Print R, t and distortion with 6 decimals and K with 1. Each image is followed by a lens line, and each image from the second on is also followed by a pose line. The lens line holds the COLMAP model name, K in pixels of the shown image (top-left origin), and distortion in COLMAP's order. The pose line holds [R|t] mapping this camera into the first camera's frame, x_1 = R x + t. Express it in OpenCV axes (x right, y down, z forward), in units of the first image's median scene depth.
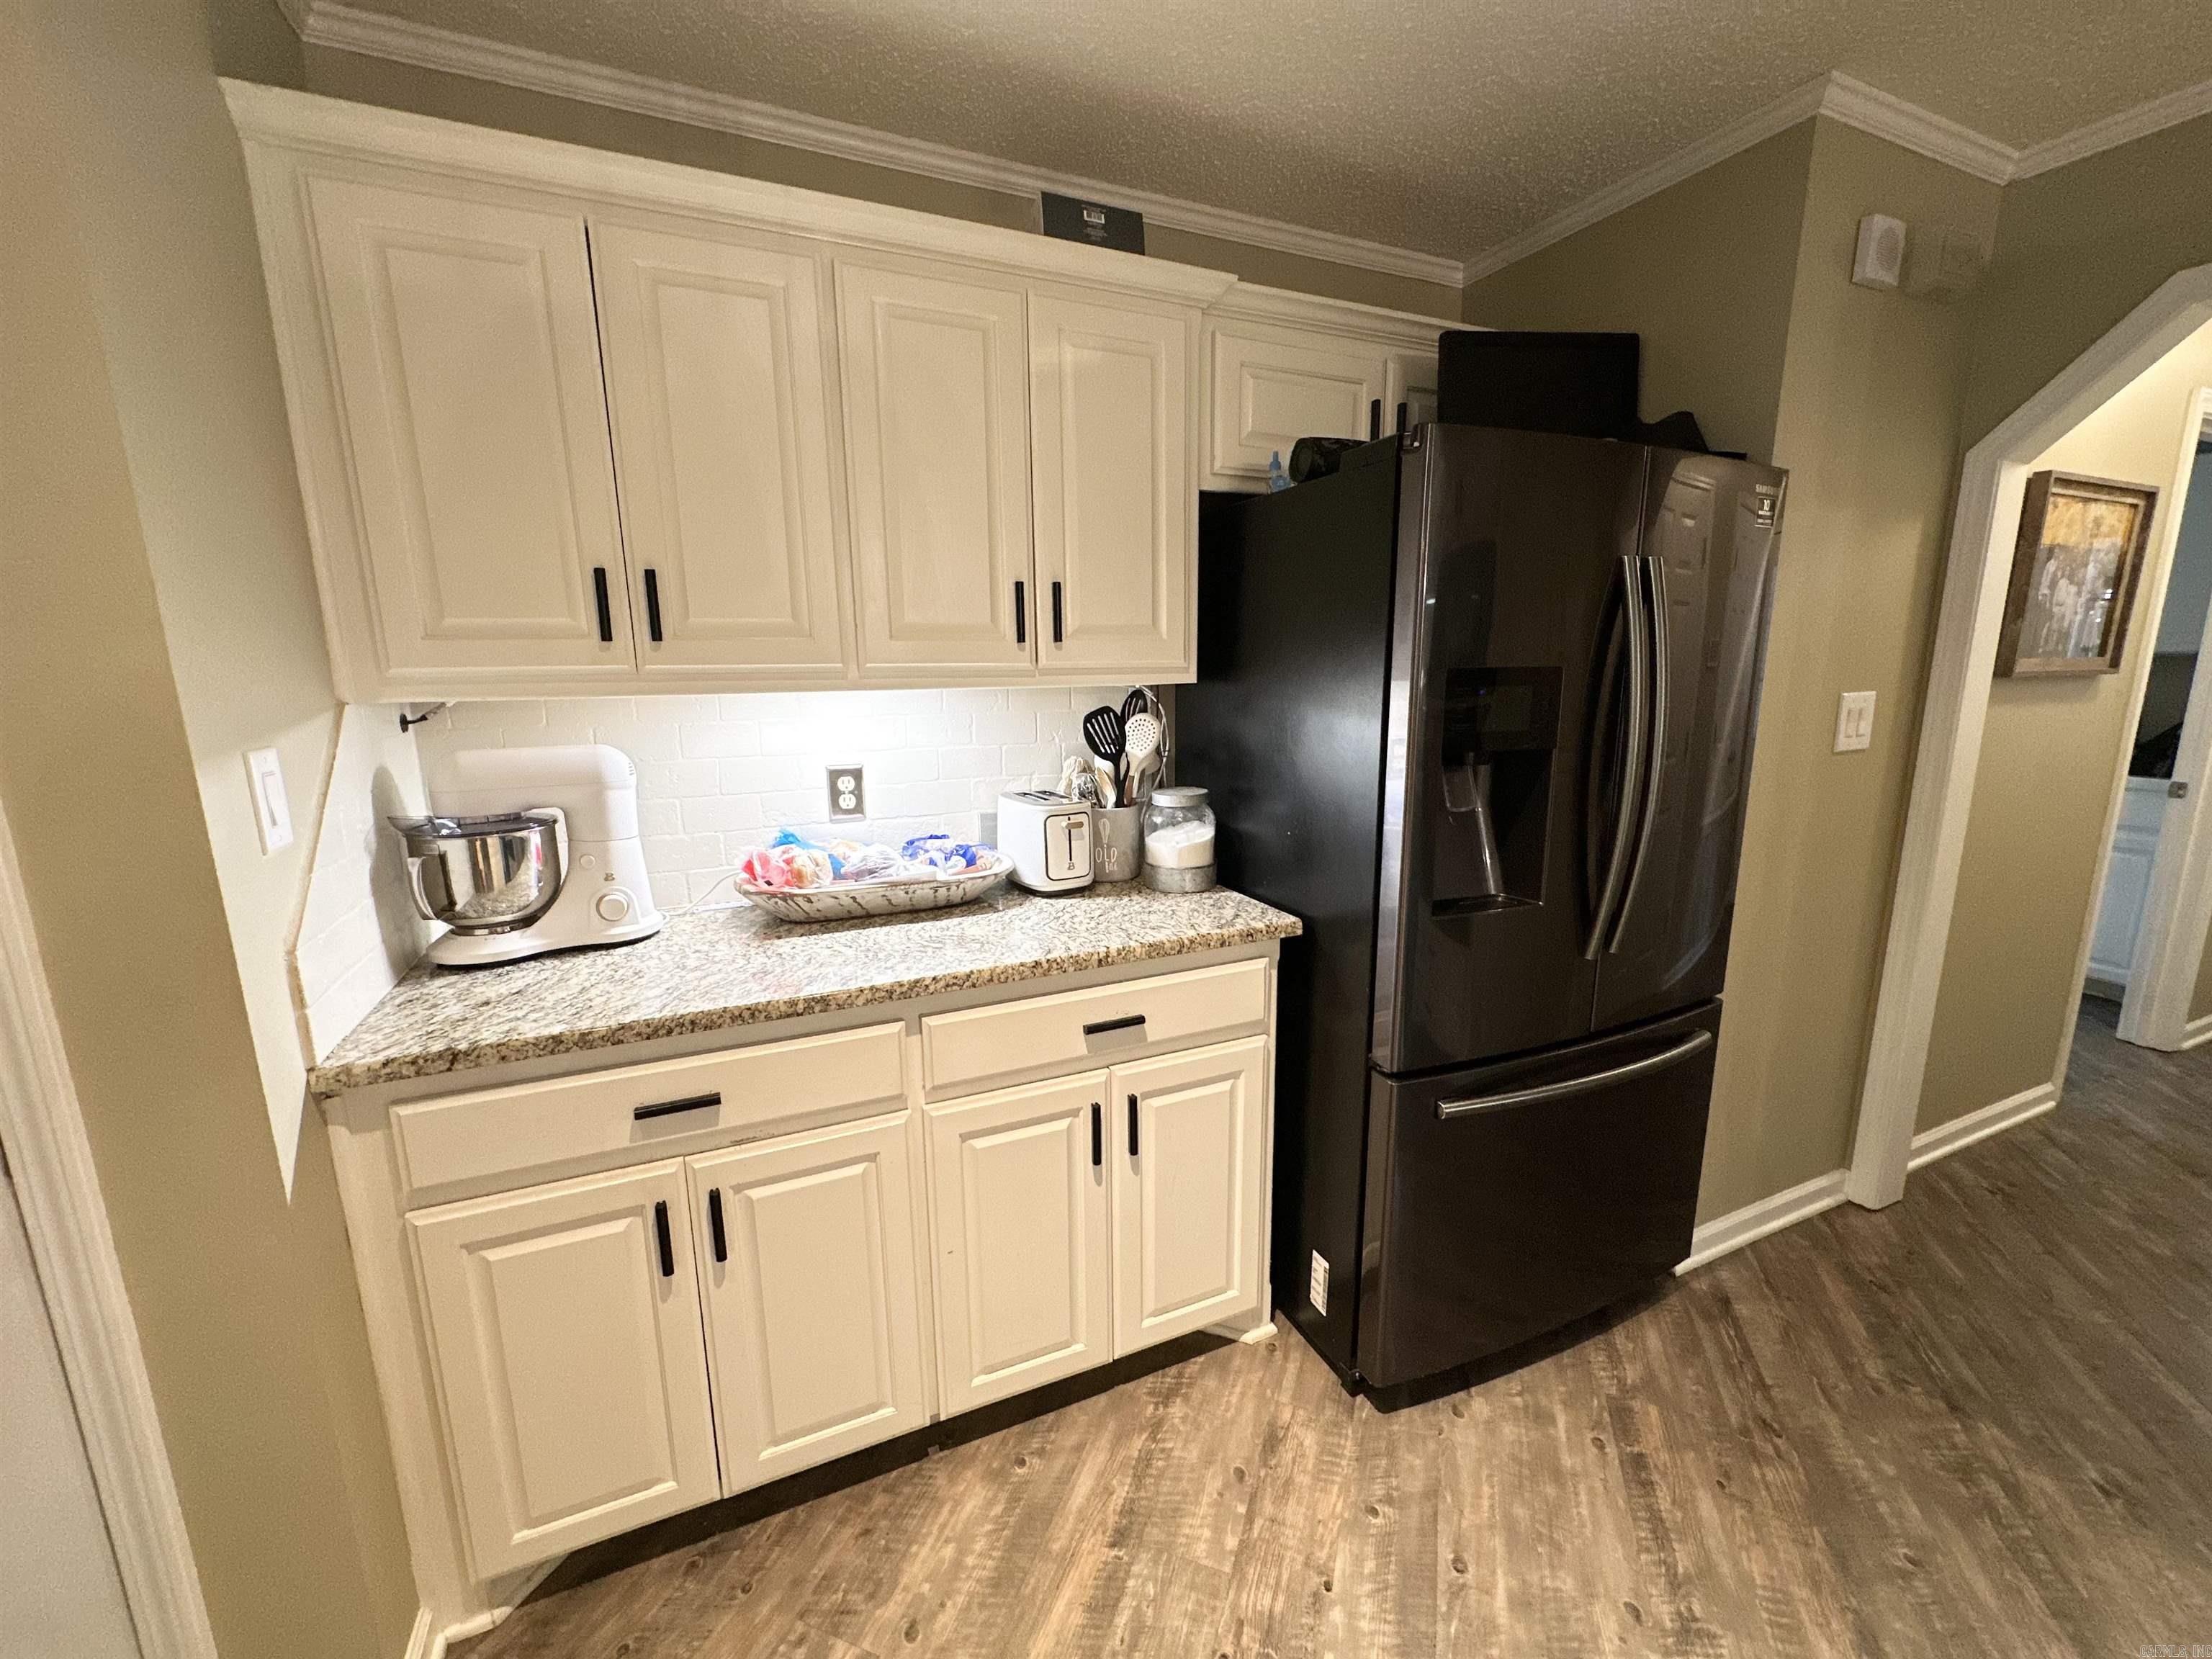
lens RADIAL K [[891.7, 0, 1102.5], [0, 891.7, 833.0], [0, 0, 1]] dist [-0.002863, 0.001389]
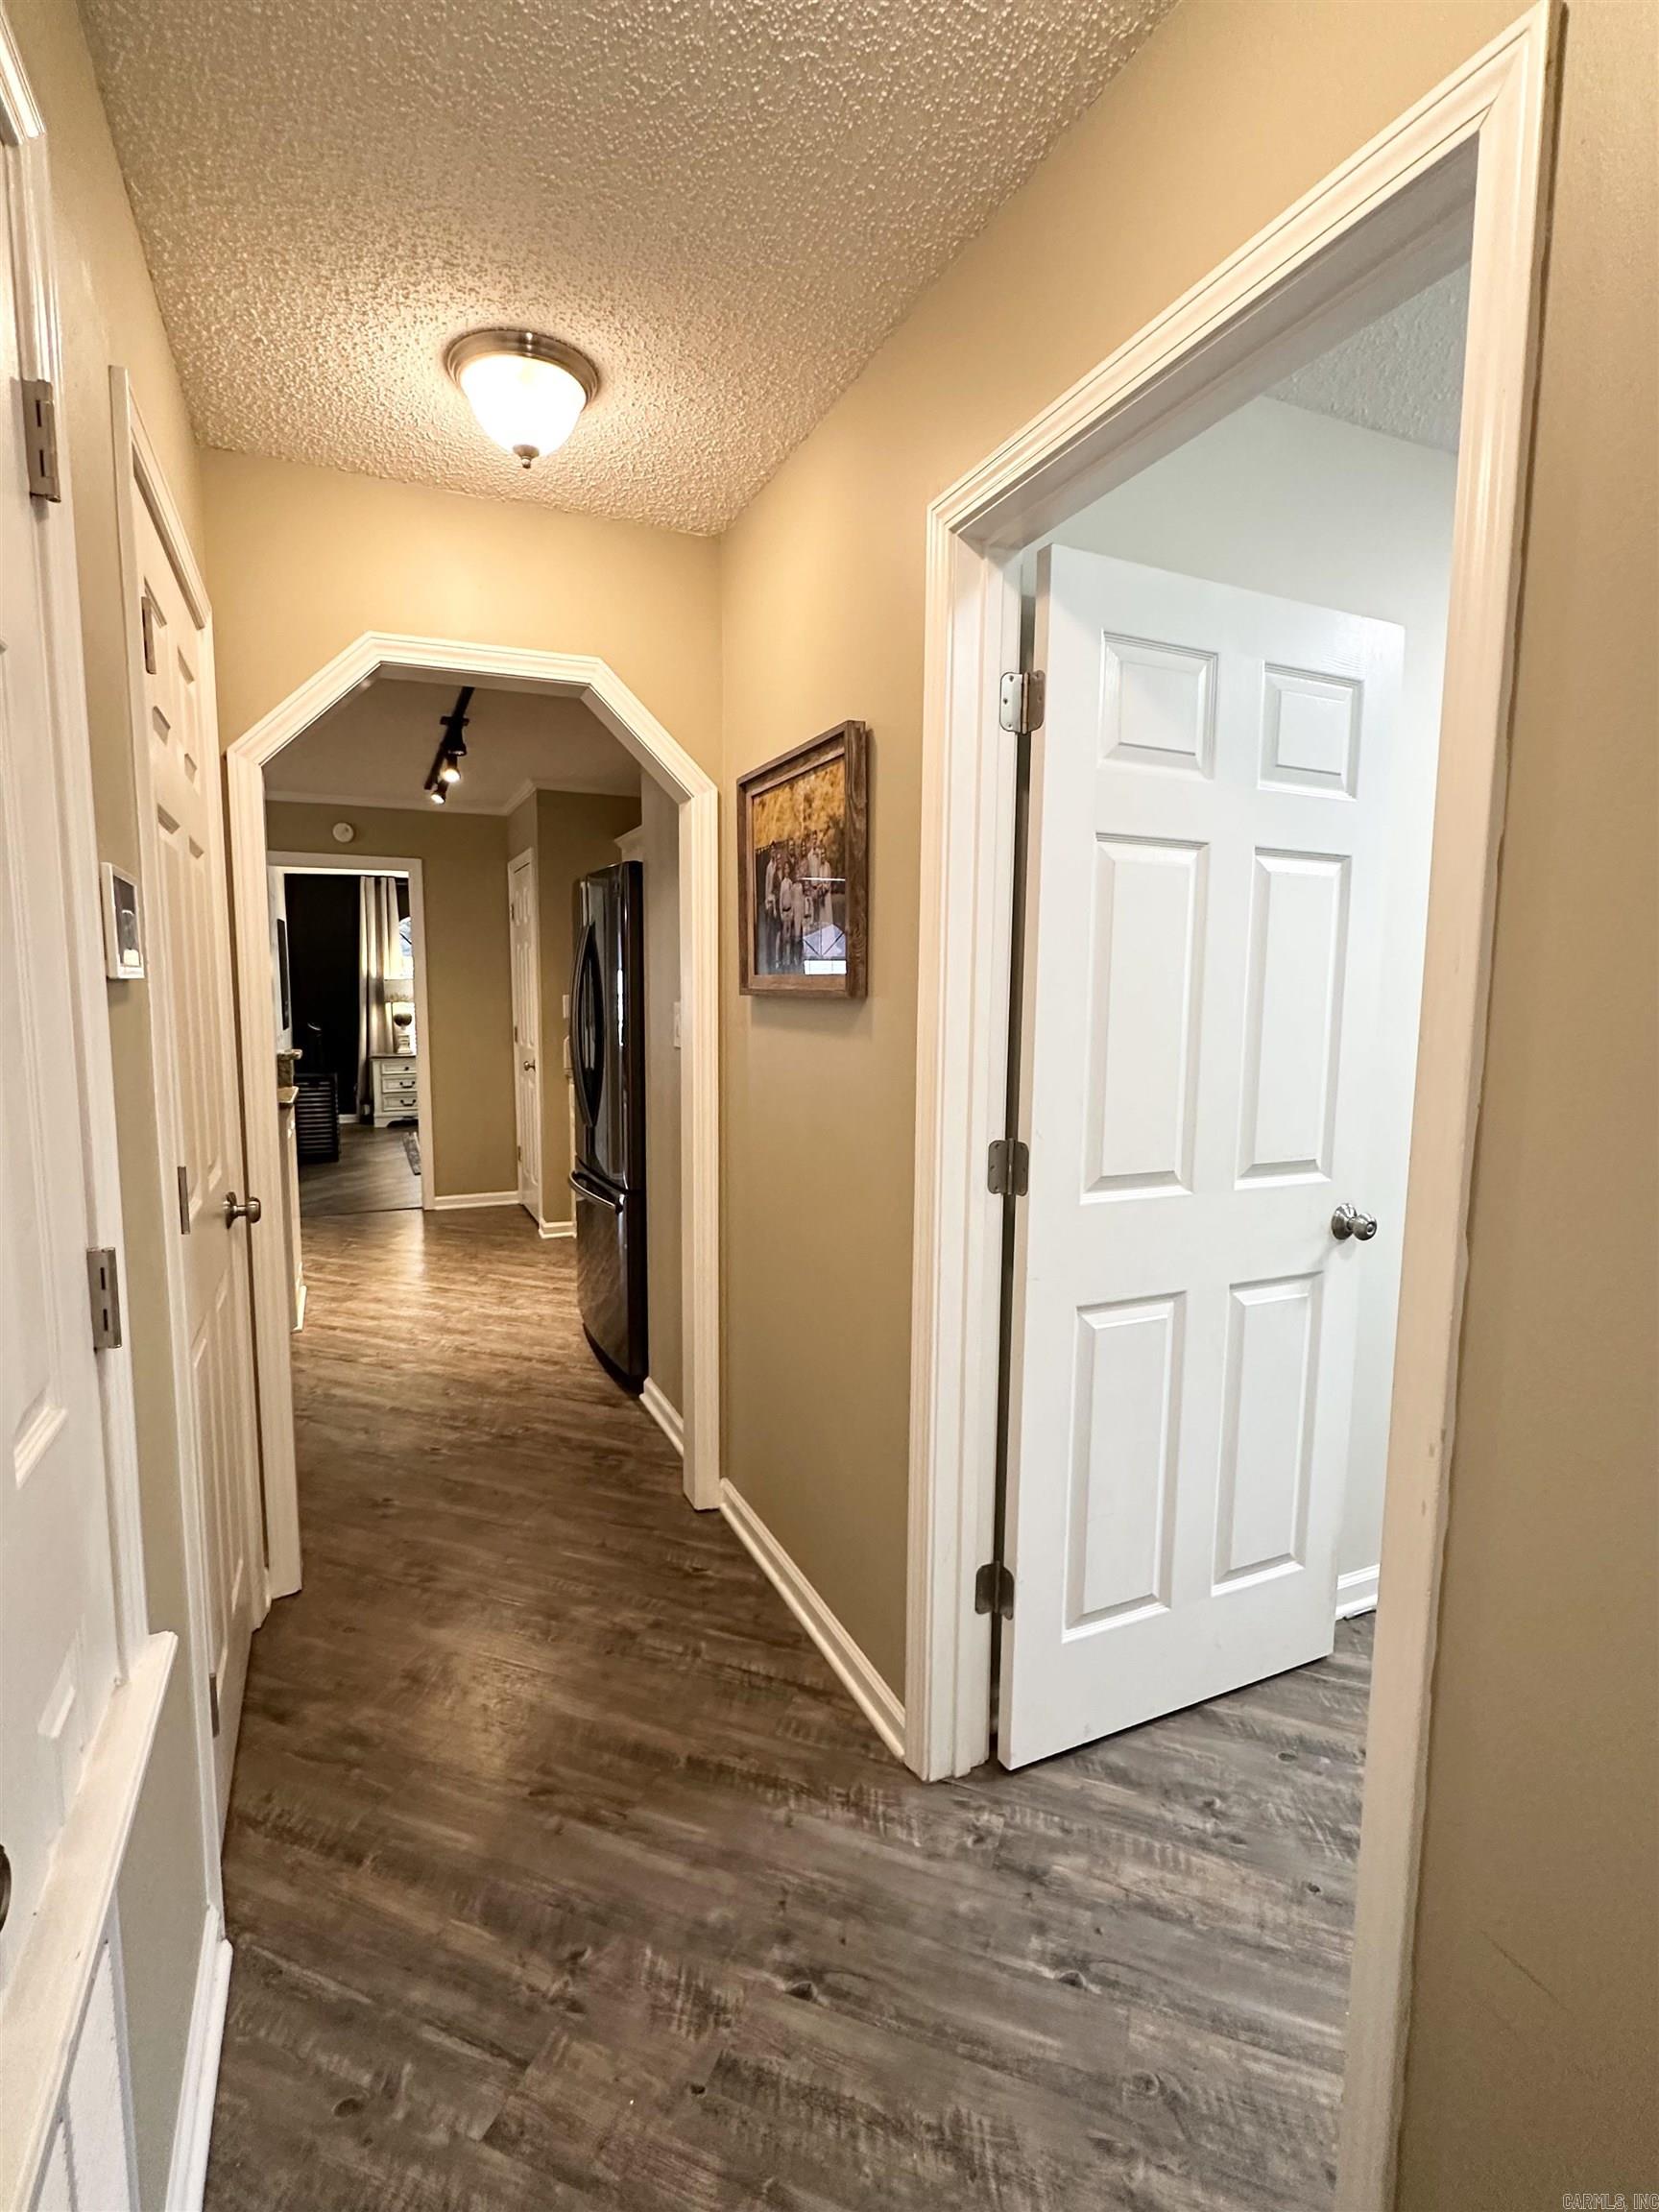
lens RADIAL K [[1026.6, 0, 822.8], [0, 1026.6, 1106.0], [0, 0, 1]] dist [-0.001590, -0.000088]
pose [[0.005069, 0.116554, -0.993171, 2.548669], [-0.197831, 0.973671, 0.113256, -0.242628], [0.980223, 0.195906, 0.027993, 1.304477]]
